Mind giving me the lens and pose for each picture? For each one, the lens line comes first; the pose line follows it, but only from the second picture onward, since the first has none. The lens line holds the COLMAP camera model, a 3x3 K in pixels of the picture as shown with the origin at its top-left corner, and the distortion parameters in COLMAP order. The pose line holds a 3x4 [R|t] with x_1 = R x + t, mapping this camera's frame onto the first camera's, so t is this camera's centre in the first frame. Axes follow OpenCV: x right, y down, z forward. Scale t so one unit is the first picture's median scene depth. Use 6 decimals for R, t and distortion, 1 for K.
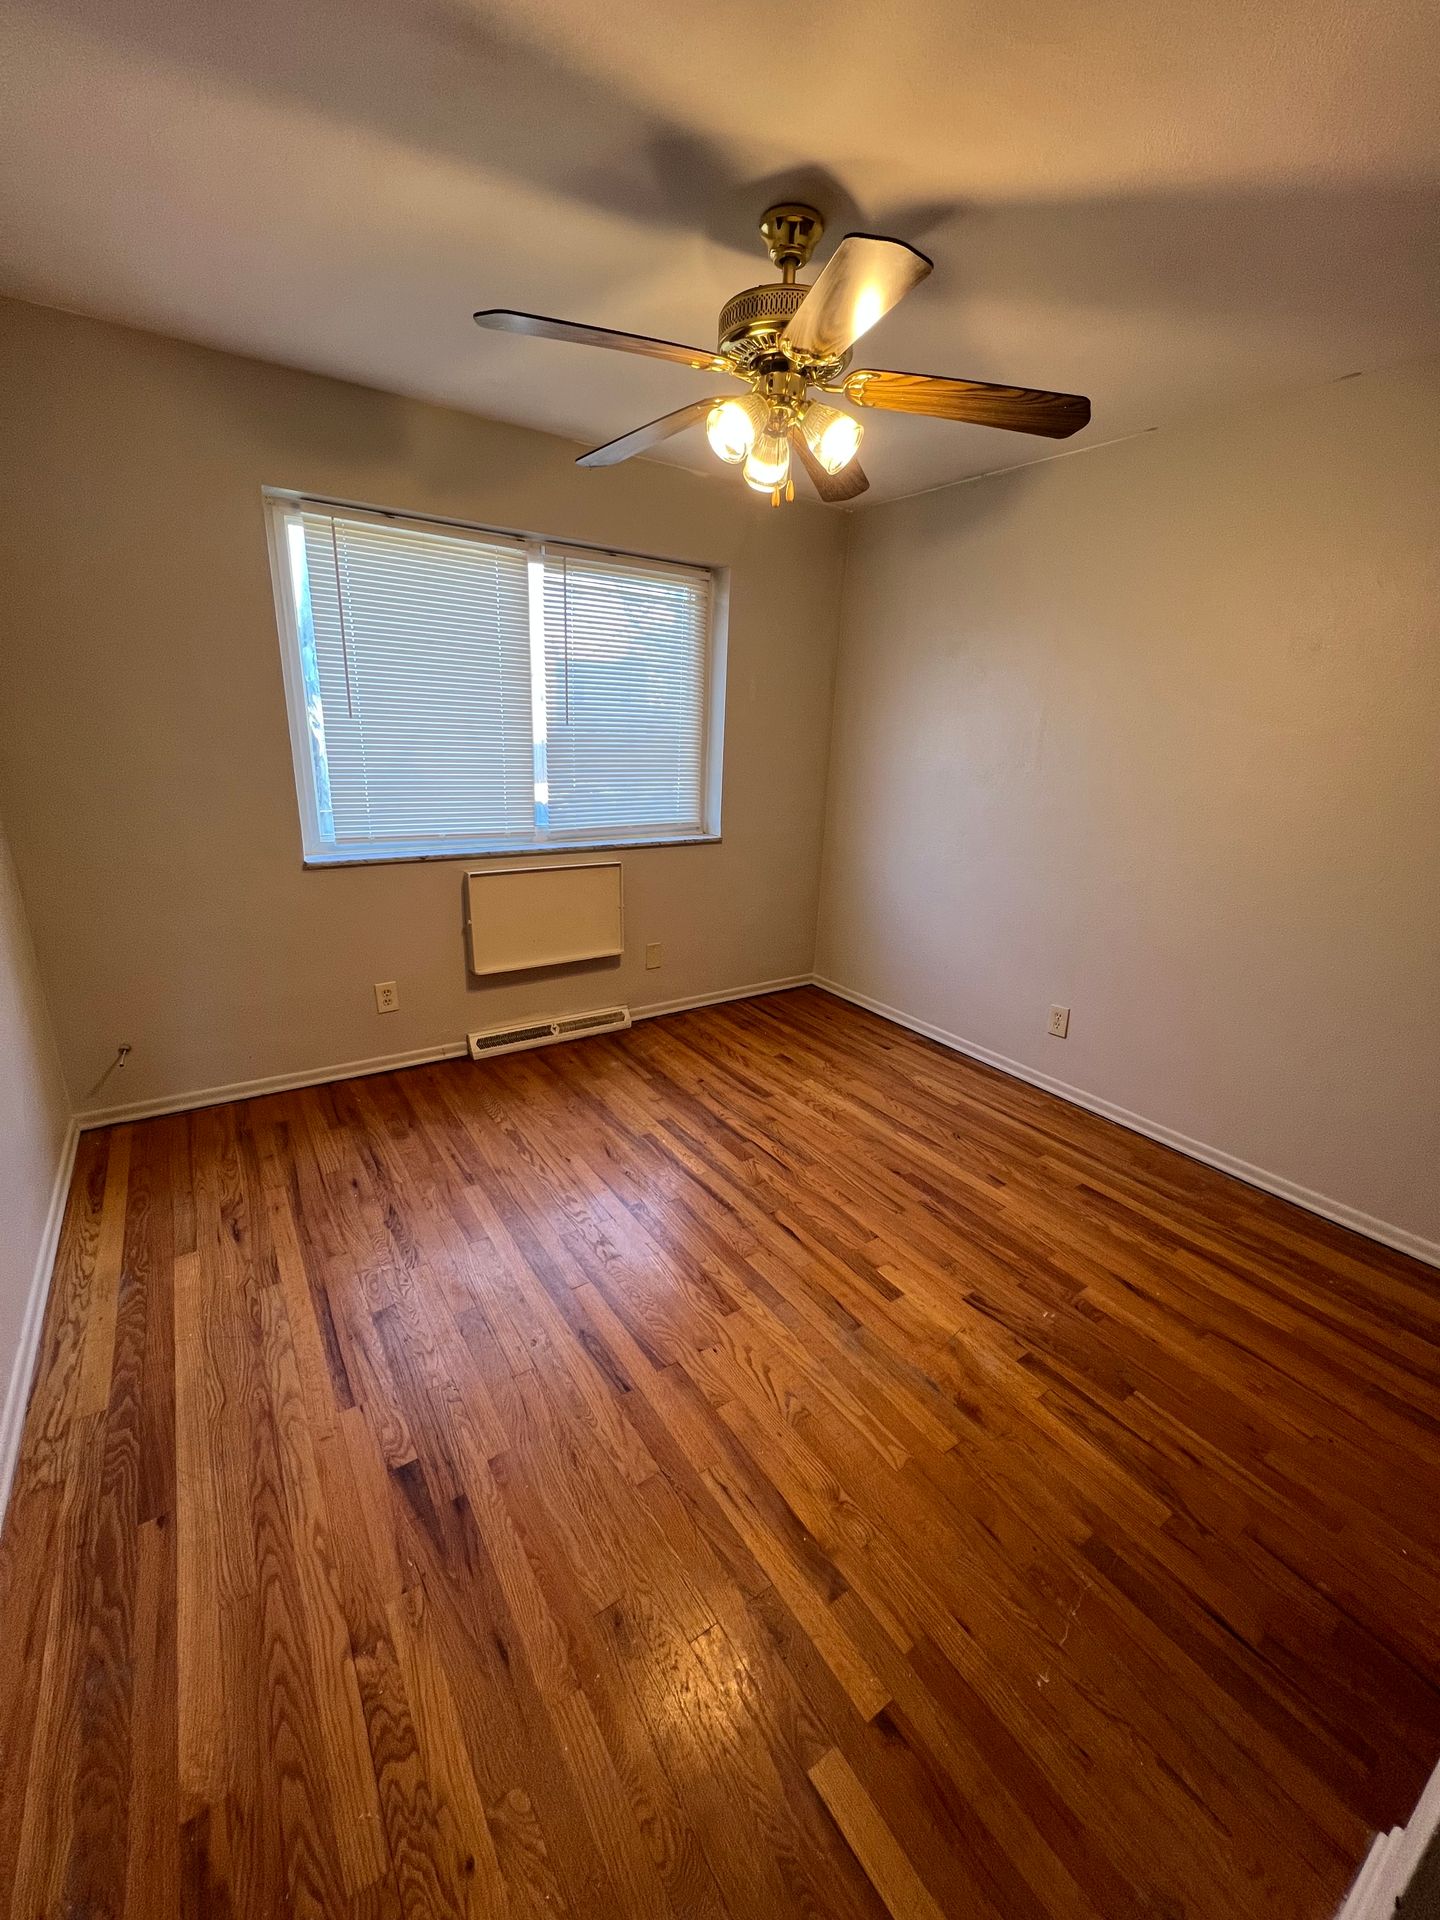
lens RADIAL K [[769.6, 0, 726.0], [0, 769.6, 961.2], [0, 0, 1]] dist [-0.000520, 0.000407]
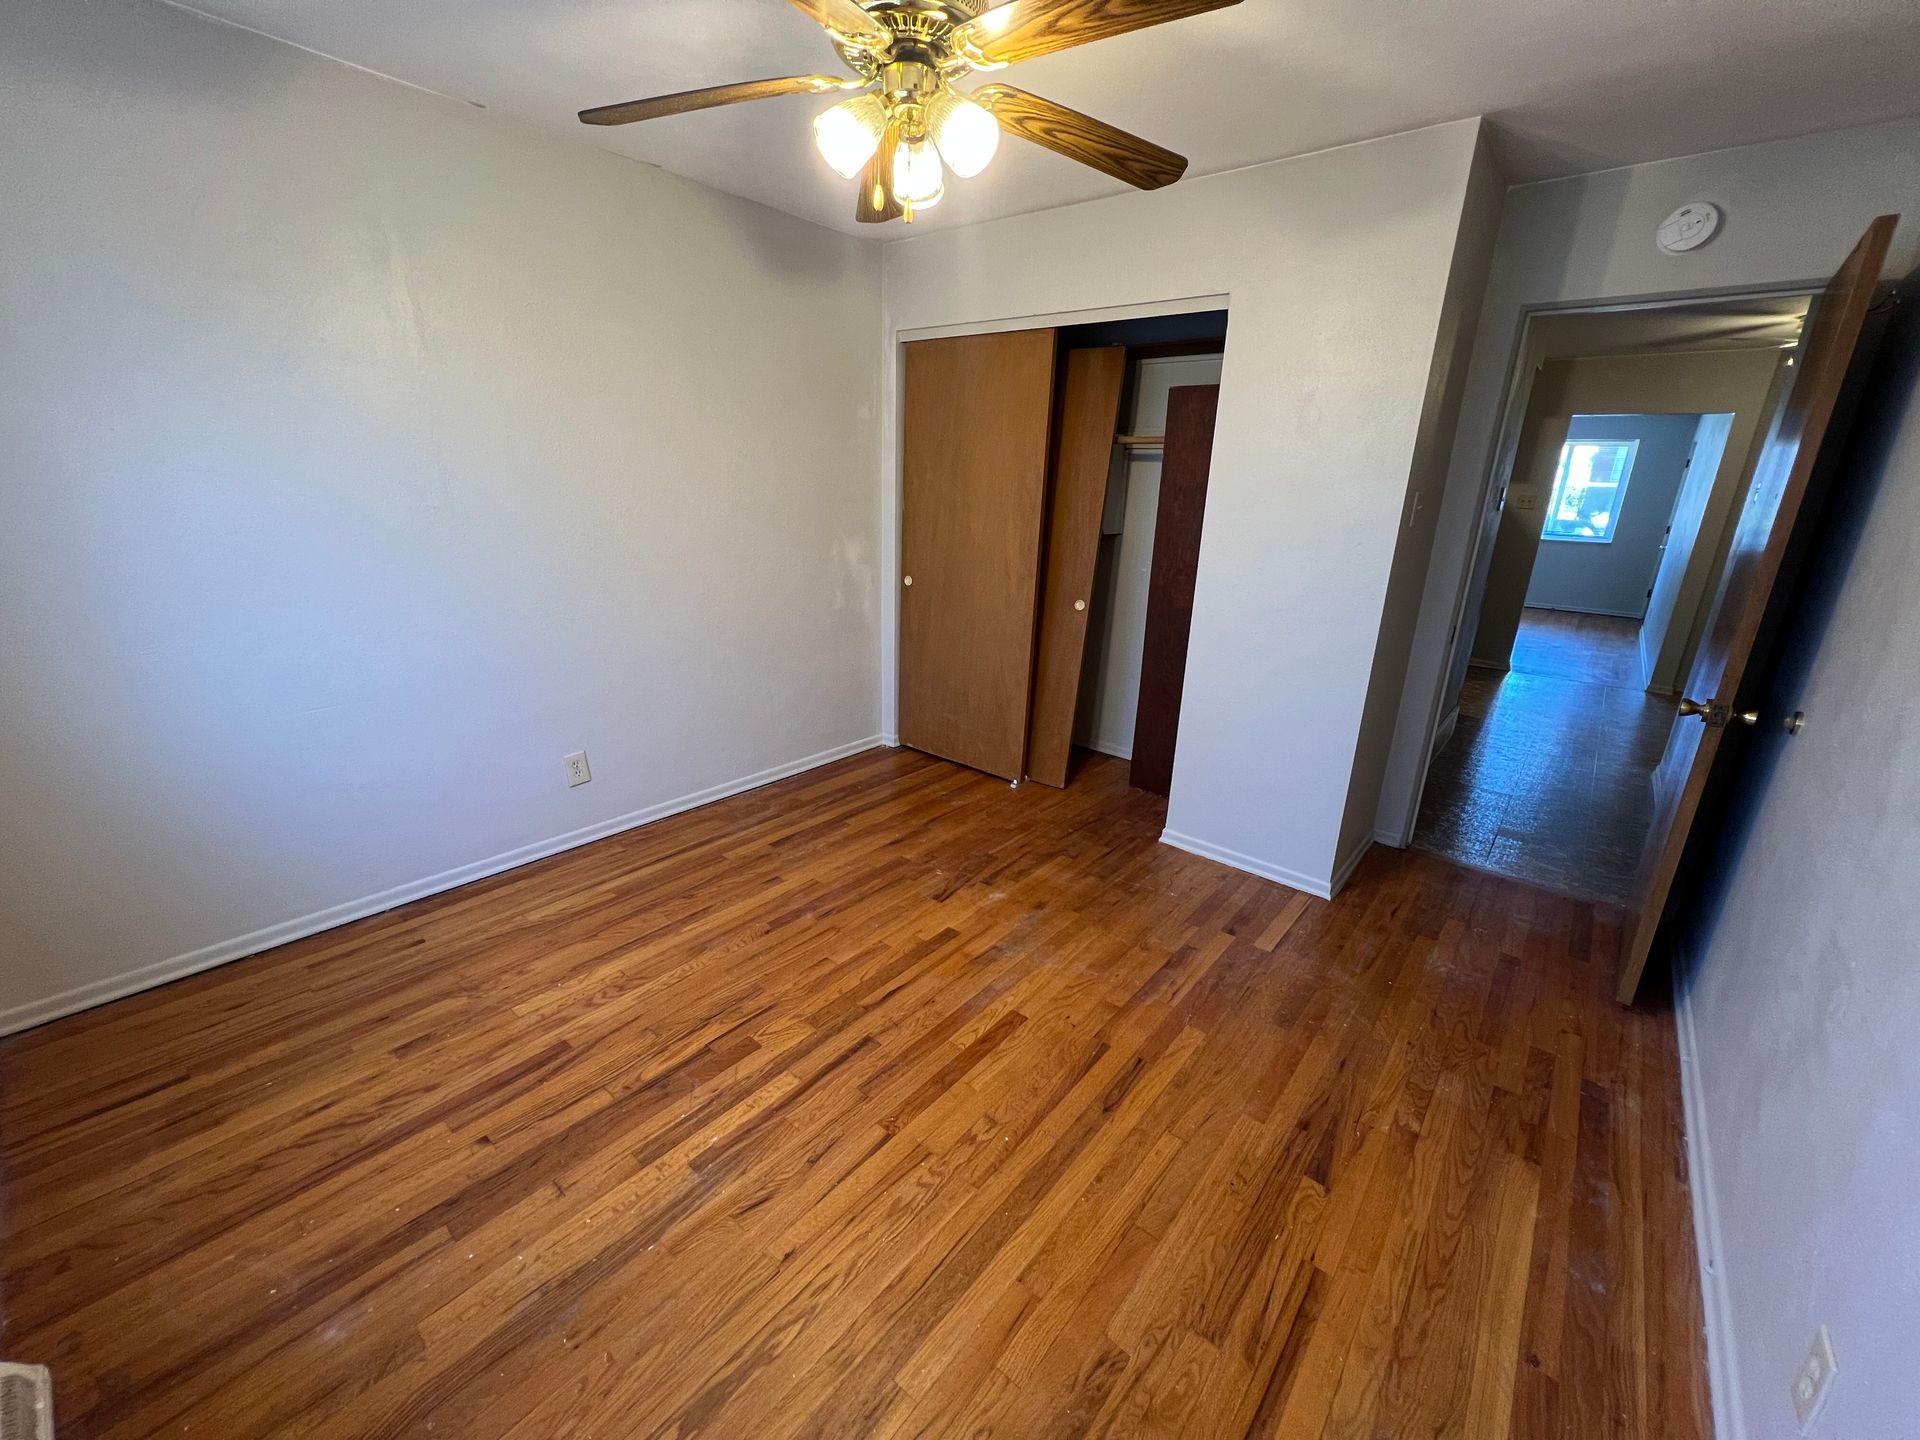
lens RADIAL K [[765.4, 0, 958.6], [0, 765.4, 712.5], [0, 0, 1]] dist [0.000314, 0.000157]
pose [[-0.265966, -0.334408, 0.904120, -0.631156], [0.247878, 0.882639, 0.399381, -0.297281], [-0.931568, 0.330333, -0.151860, 0.859505]]
